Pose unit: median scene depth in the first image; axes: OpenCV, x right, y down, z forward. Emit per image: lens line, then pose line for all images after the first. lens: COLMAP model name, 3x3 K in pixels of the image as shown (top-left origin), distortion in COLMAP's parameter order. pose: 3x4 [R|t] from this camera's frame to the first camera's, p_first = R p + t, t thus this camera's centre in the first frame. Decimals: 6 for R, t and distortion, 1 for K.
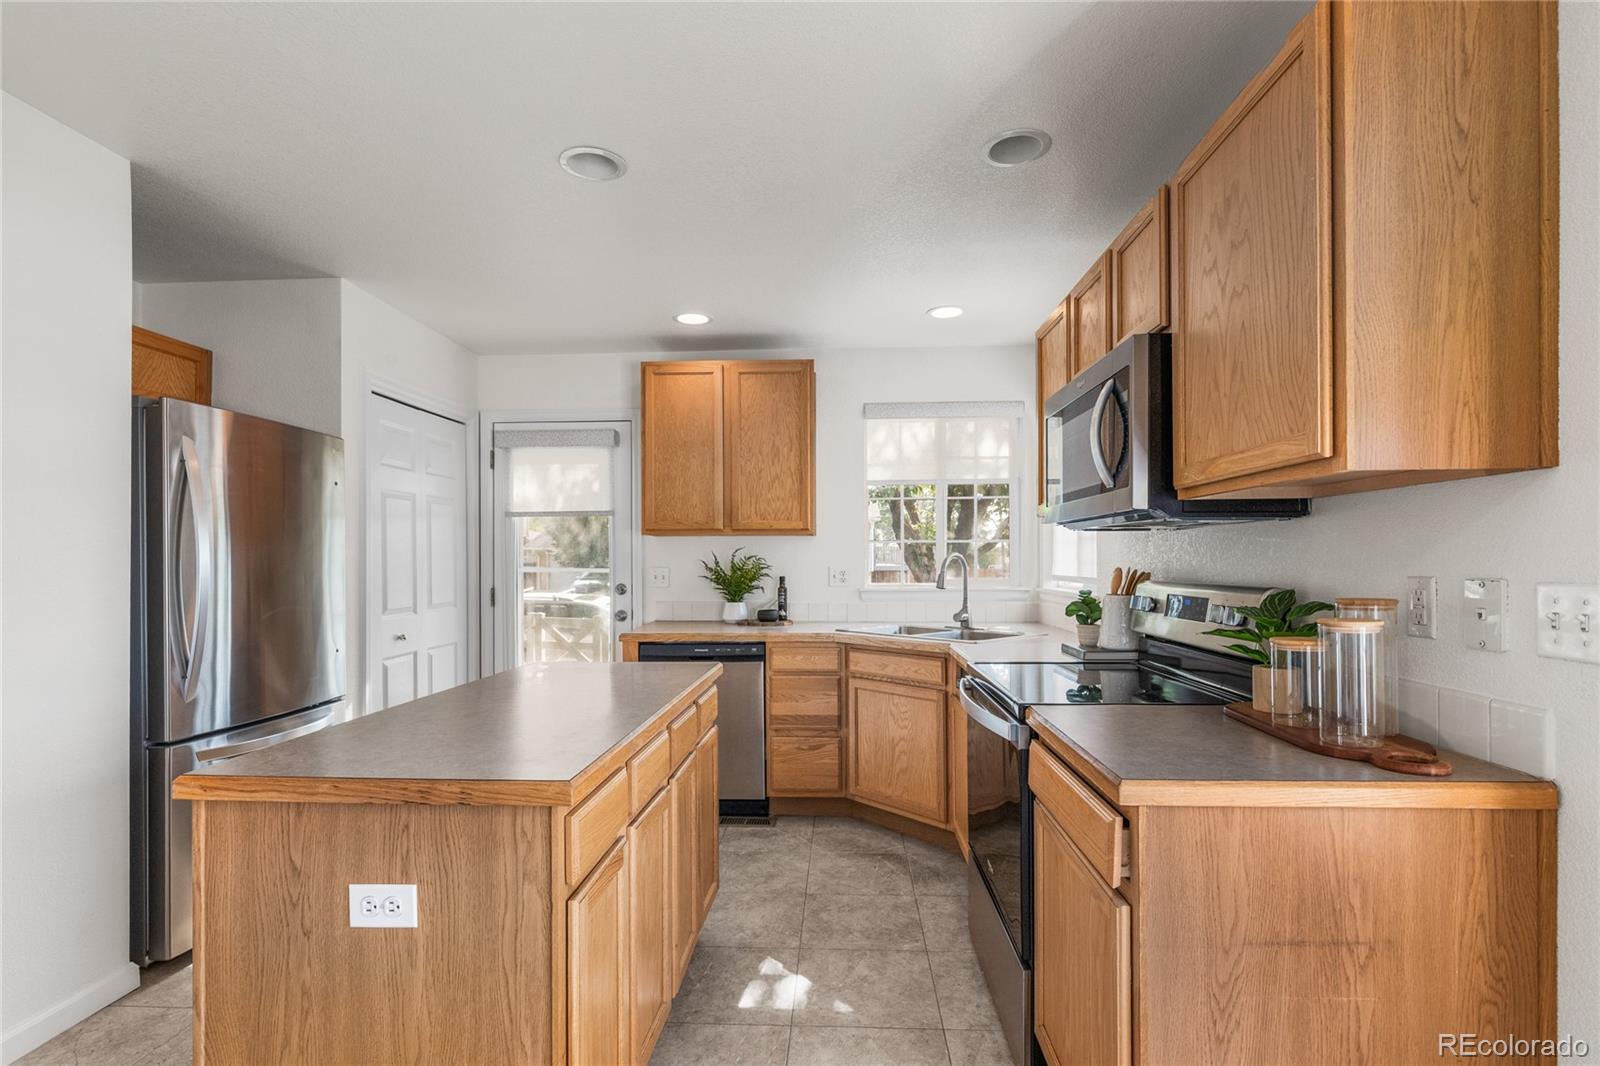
lens RADIAL K [[759.5, 0, 801.9], [0, 759.5, 557.5], [0, 0, 1]] dist [-0.001631, -0.000455]
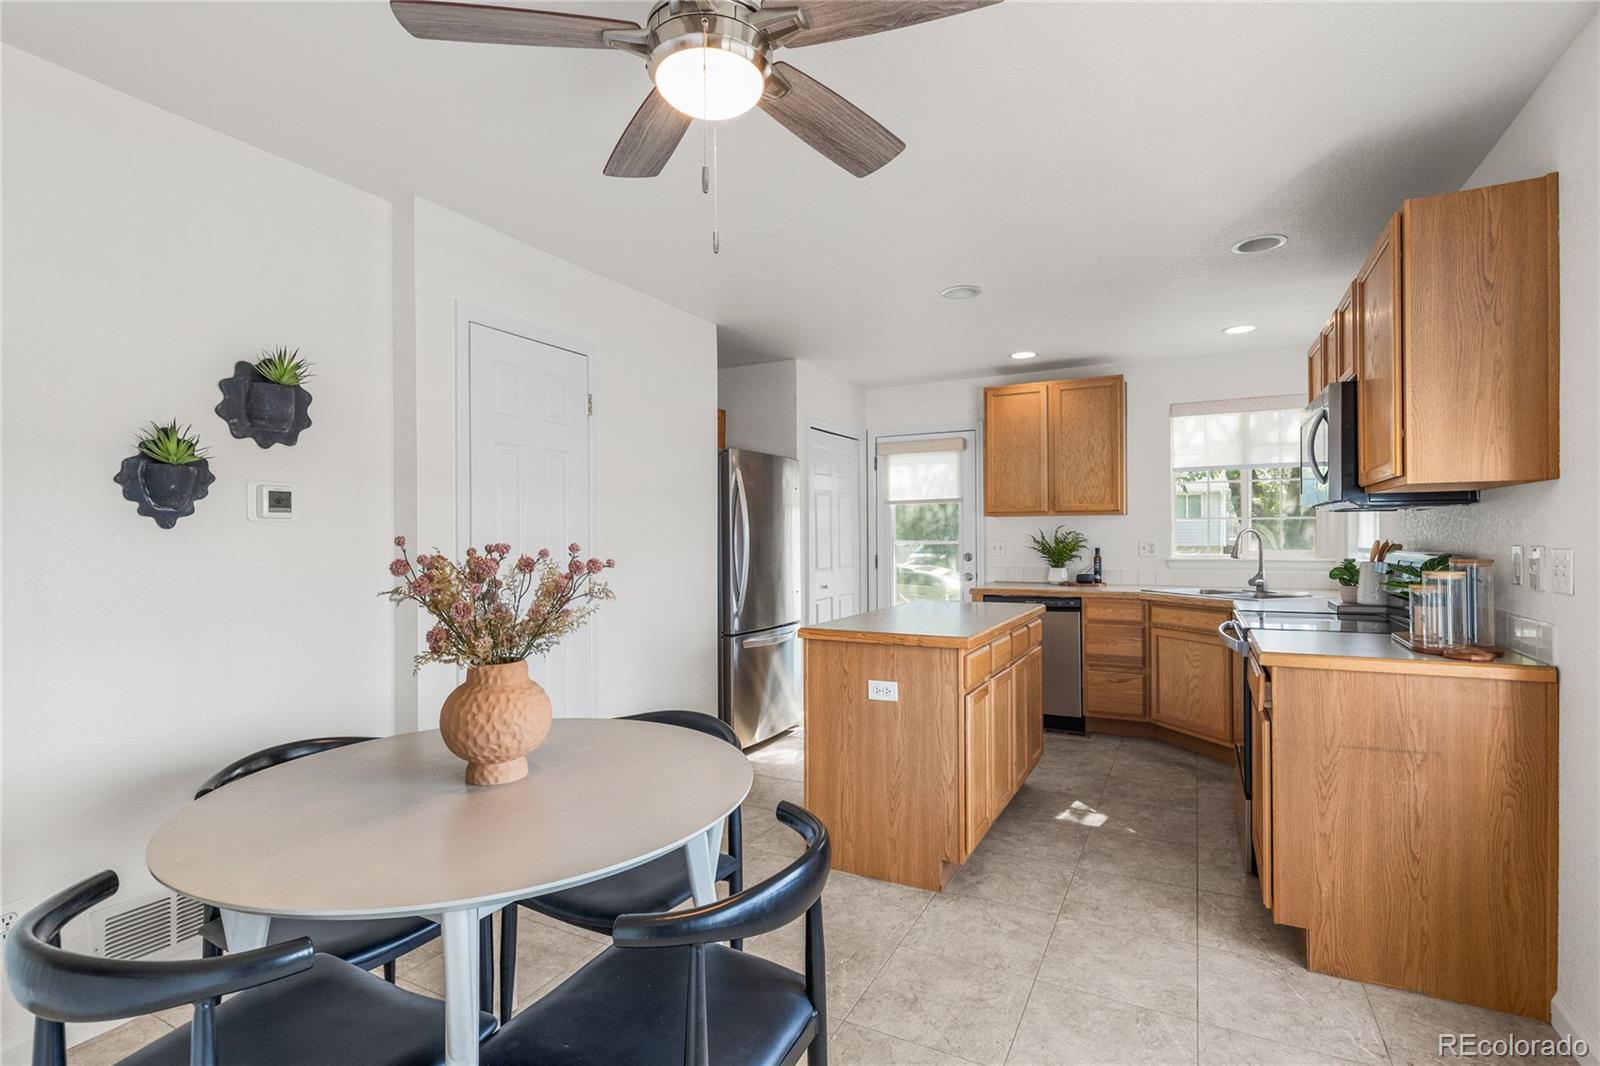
lens RADIAL K [[753.7, 0, 803.6], [0, 753.7, 536.3], [0, 0, 1]] dist [-0.000138, -0.000109]
pose [[0.910863, -0.002393, -0.412701, 0.054605], [0.004766, 0.999978, 0.004719, -0.002723], [0.412680, -0.006265, 0.910854, -0.398470]]
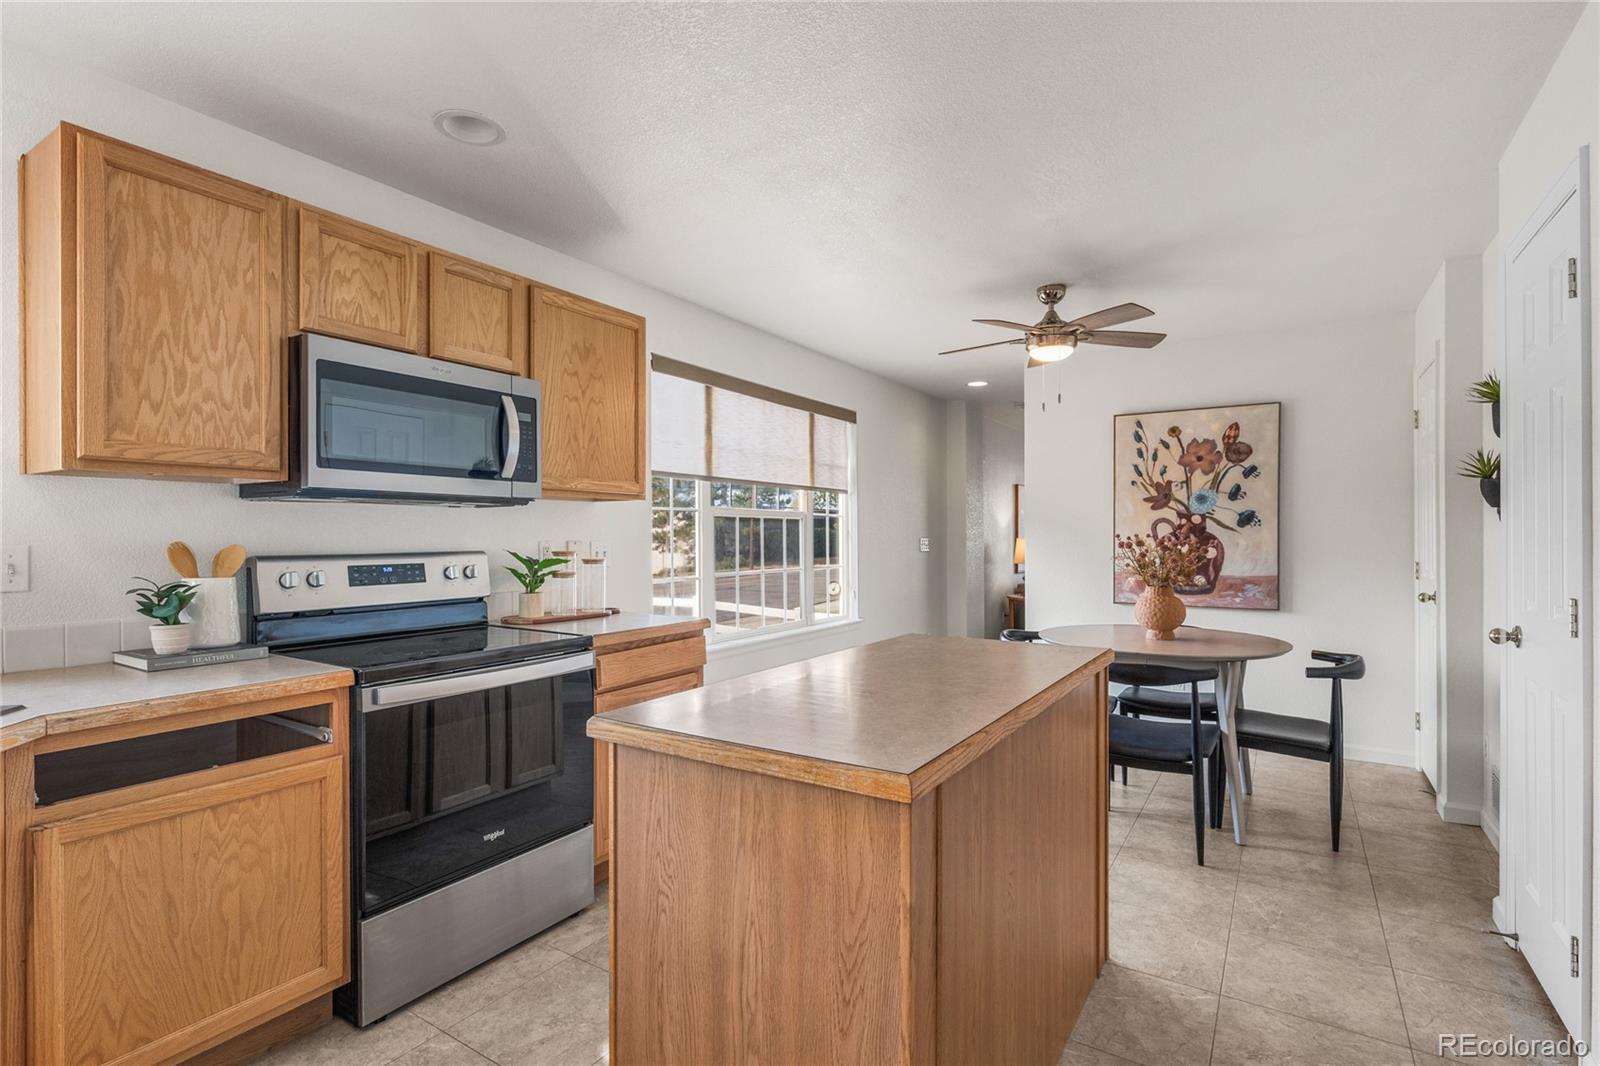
lens RADIAL K [[766.6, 0, 800.0], [0, 766.6, 533.0], [0, 0, 1]] dist [-0.000052, -0.000124]
pose [[-0.875412, 0.004774, 0.483354, -0.377017], [0.002522, 0.999983, -0.005310, 0.006949], [-0.483371, -0.003429, -0.875409, 1.060827]]
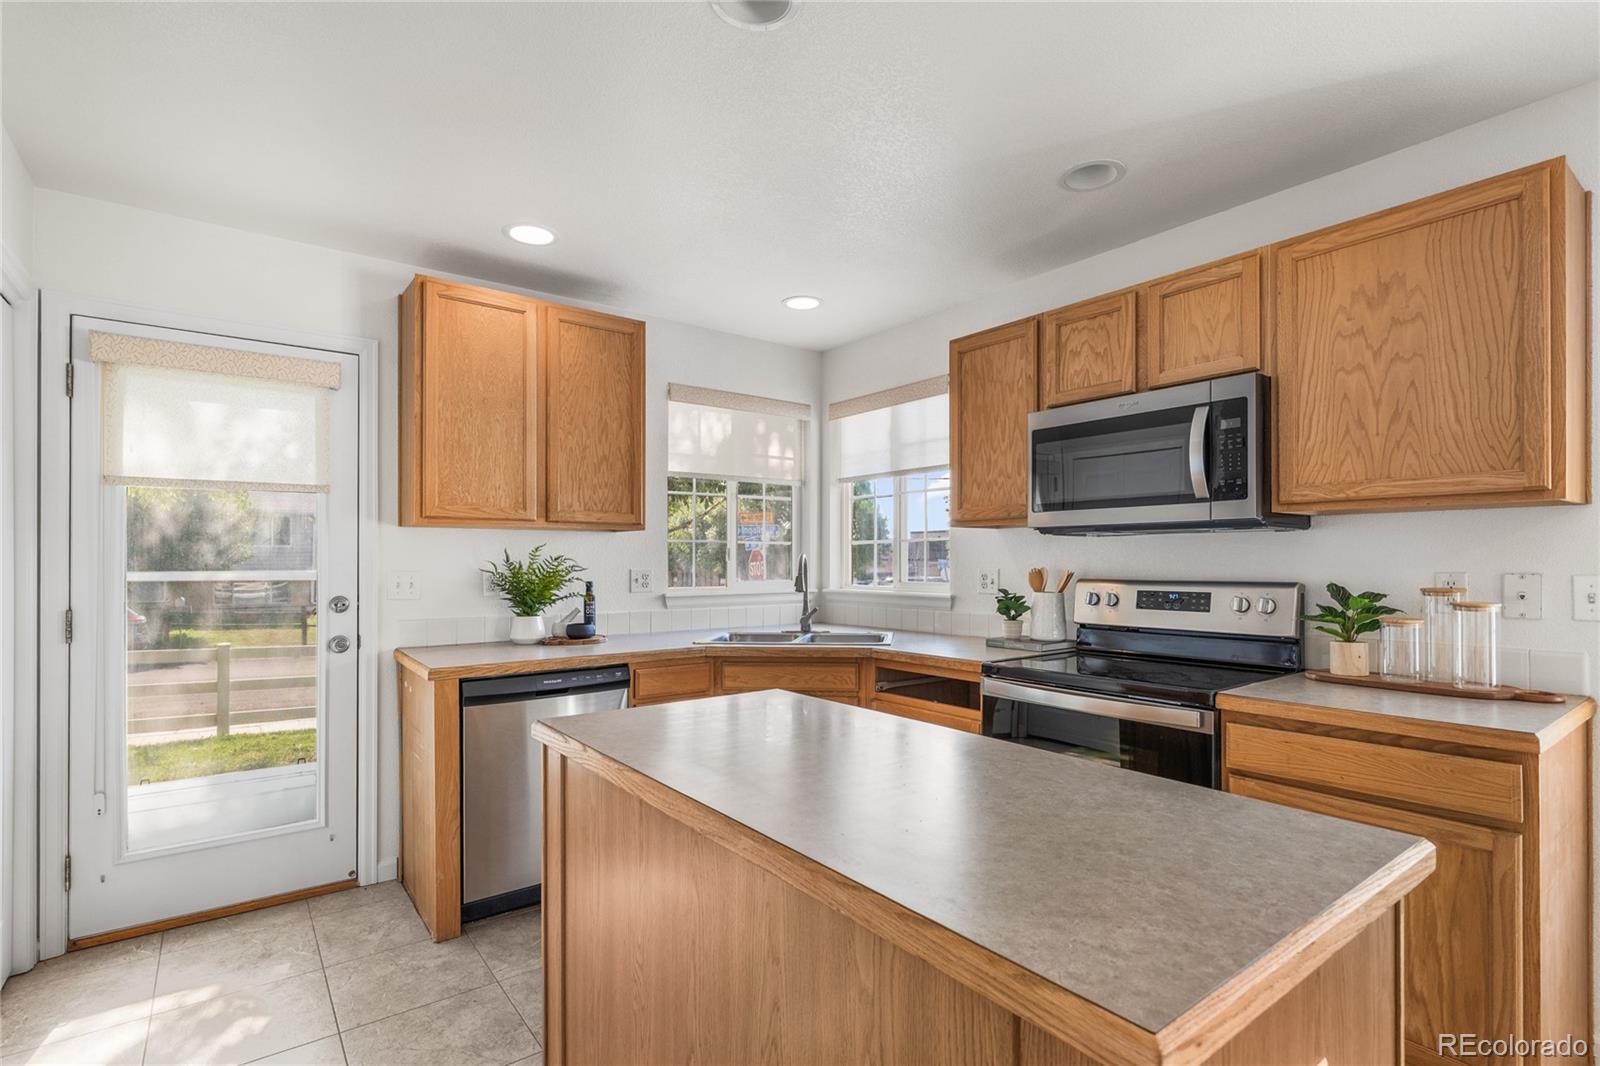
lens RADIAL K [[759.5, 0, 801.9], [0, 759.5, 557.5], [0, 0, 1]] dist [-0.001631, -0.000455]
pose [[0.758428, 0.006051, 0.651729, -0.452289], [-0.003424, 0.999980, -0.005300, 0.003569], [-0.651748, 0.001788, 0.758433, 0.285382]]
